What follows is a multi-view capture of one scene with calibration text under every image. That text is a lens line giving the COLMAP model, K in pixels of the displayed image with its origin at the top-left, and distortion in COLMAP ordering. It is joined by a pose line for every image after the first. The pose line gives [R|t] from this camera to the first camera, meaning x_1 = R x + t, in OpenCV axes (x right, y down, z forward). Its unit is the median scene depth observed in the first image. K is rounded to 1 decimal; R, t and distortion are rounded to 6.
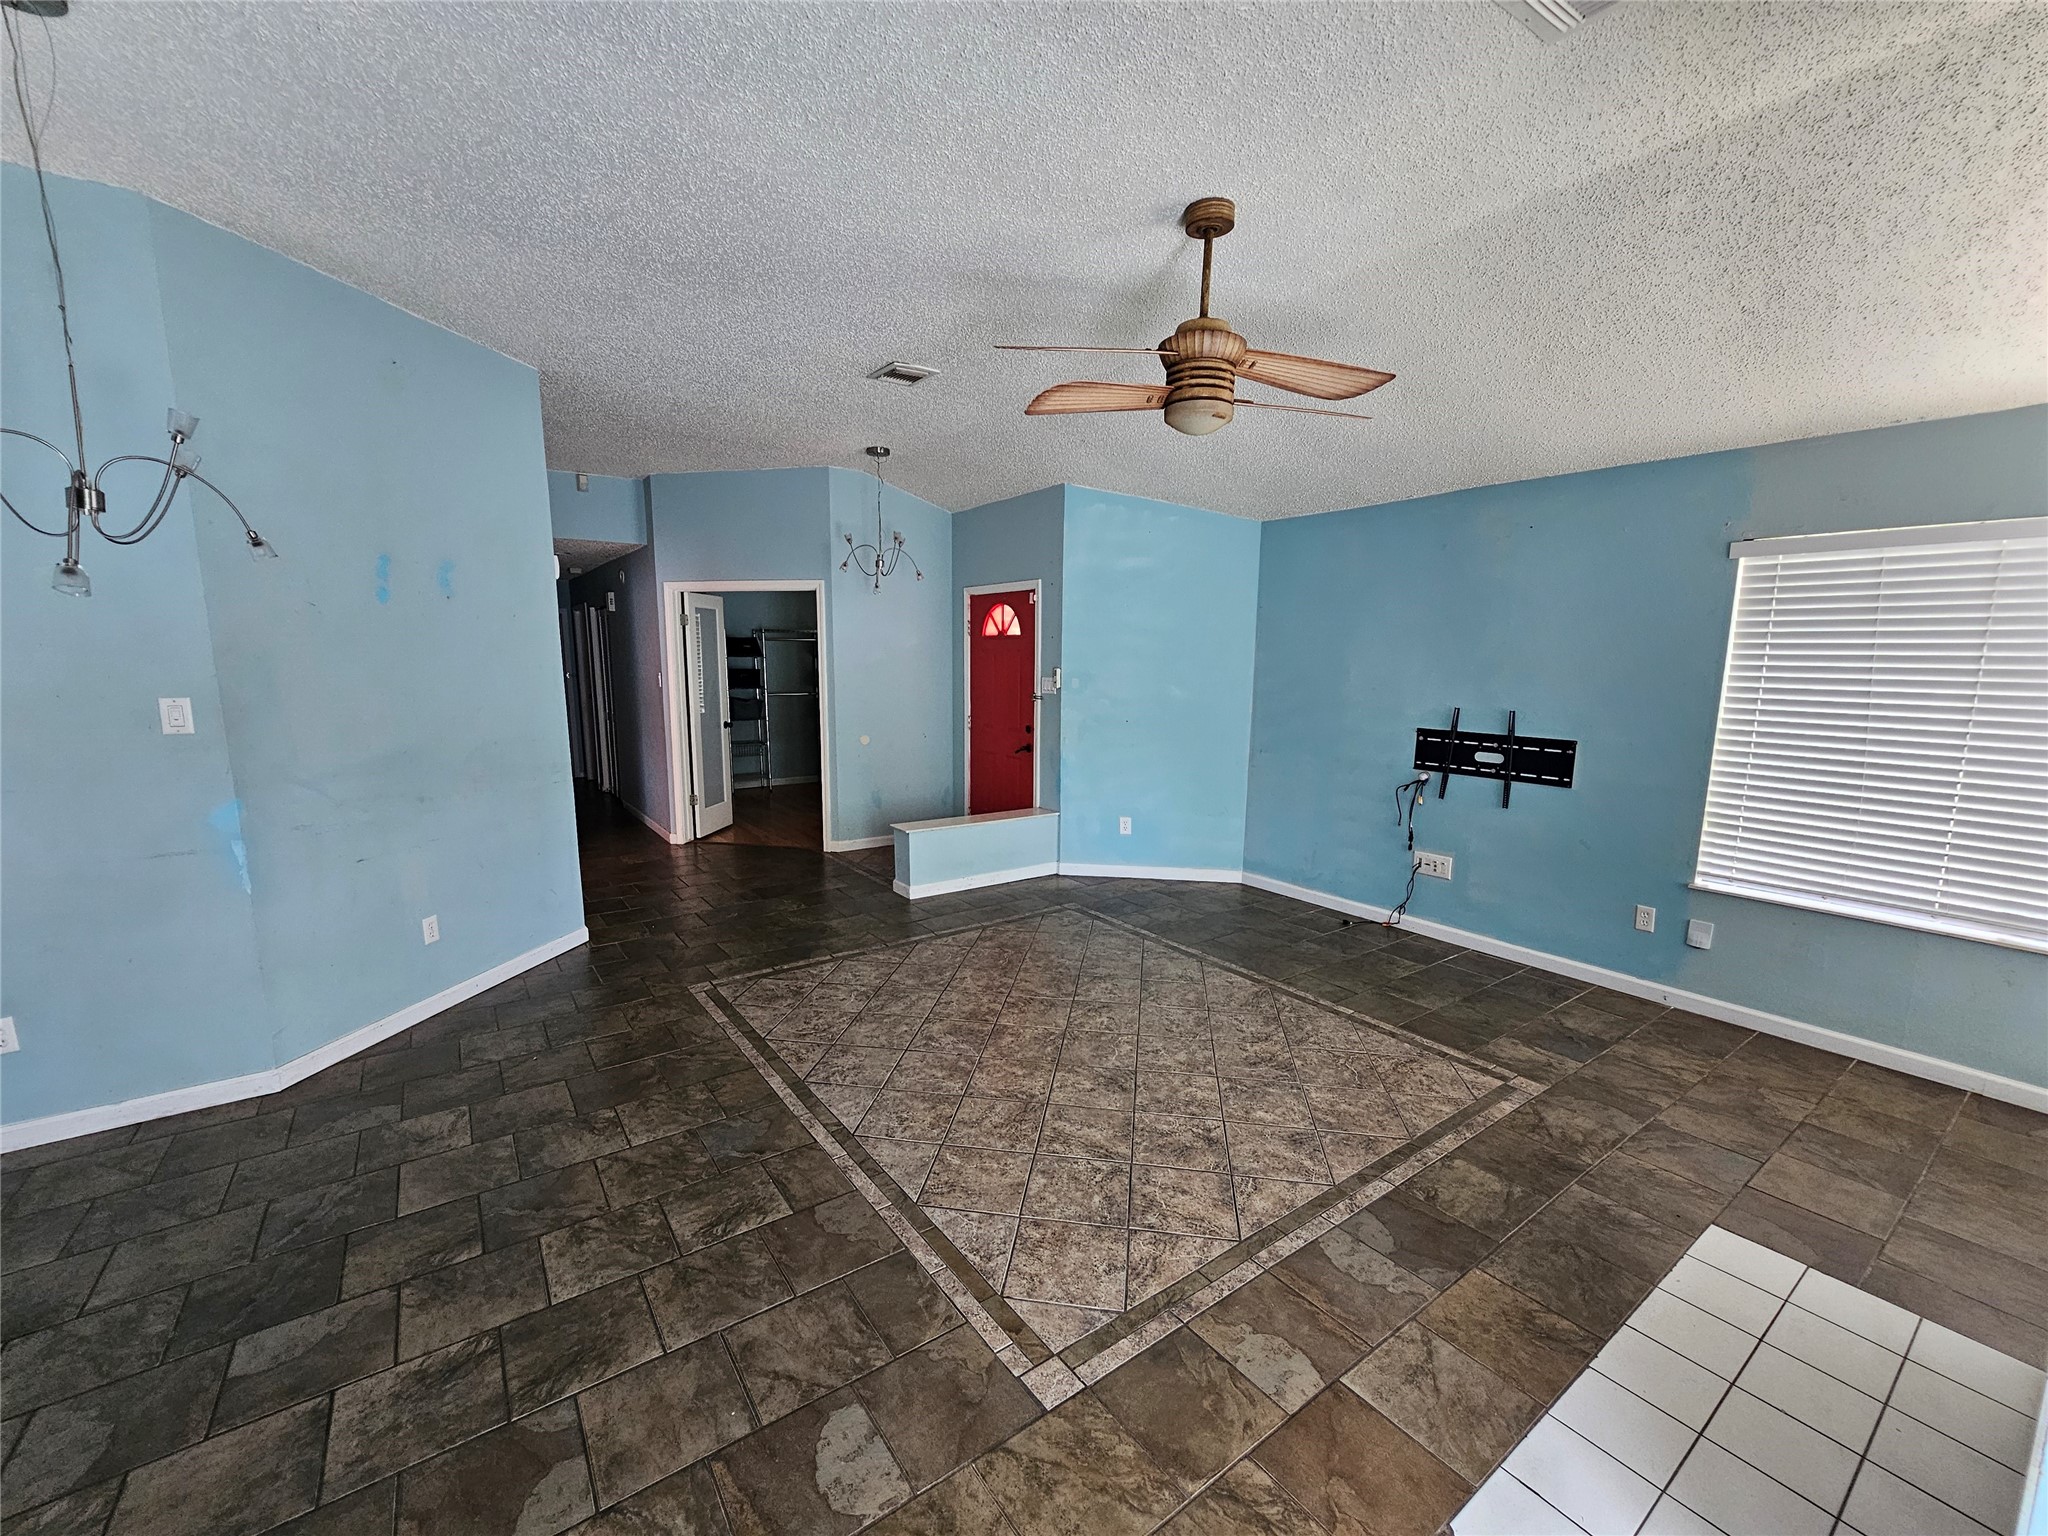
lens RADIAL K [[847.3, 0, 1011.4], [0, 847.3, 788.1], [0, 0, 1]] dist [-0.001424, -0.000111]
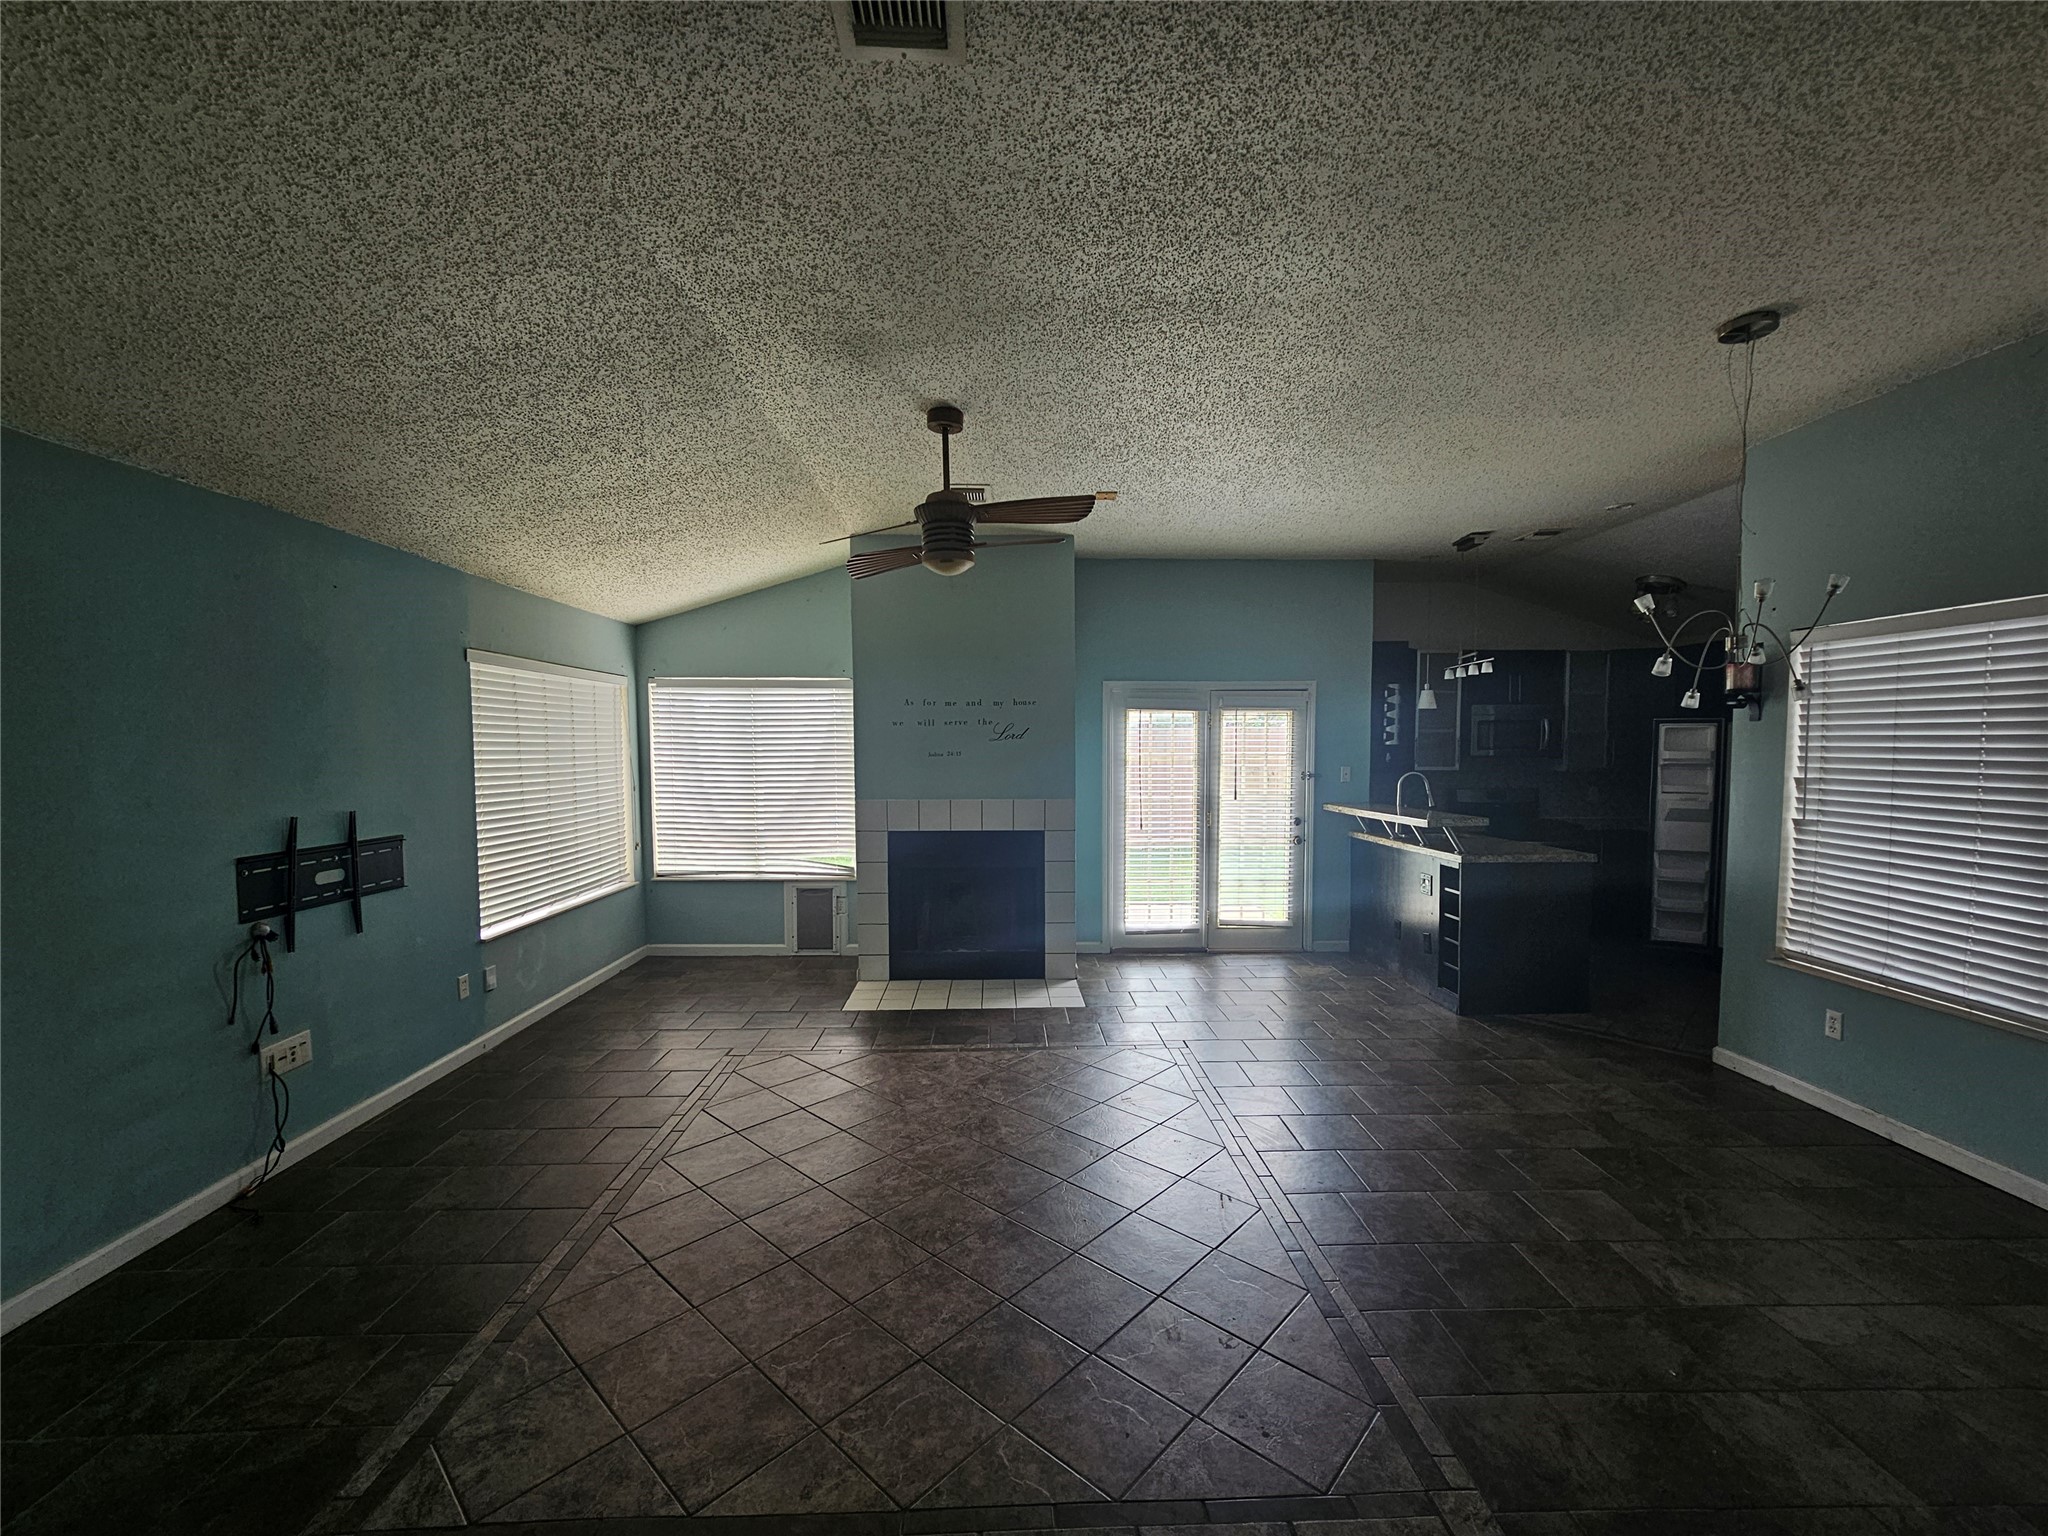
lens RADIAL K [[847.3, 0, 1017.0], [0, 847.3, 783.1], [0, 0, 1]] dist [-0.001424, -0.000111]
pose [[-0.834031, -0.030407, 0.550880, -0.366709], [0.082733, 0.980297, 0.179368, -0.204730], [-0.545480, 0.195175, -0.815082, 1.280599]]
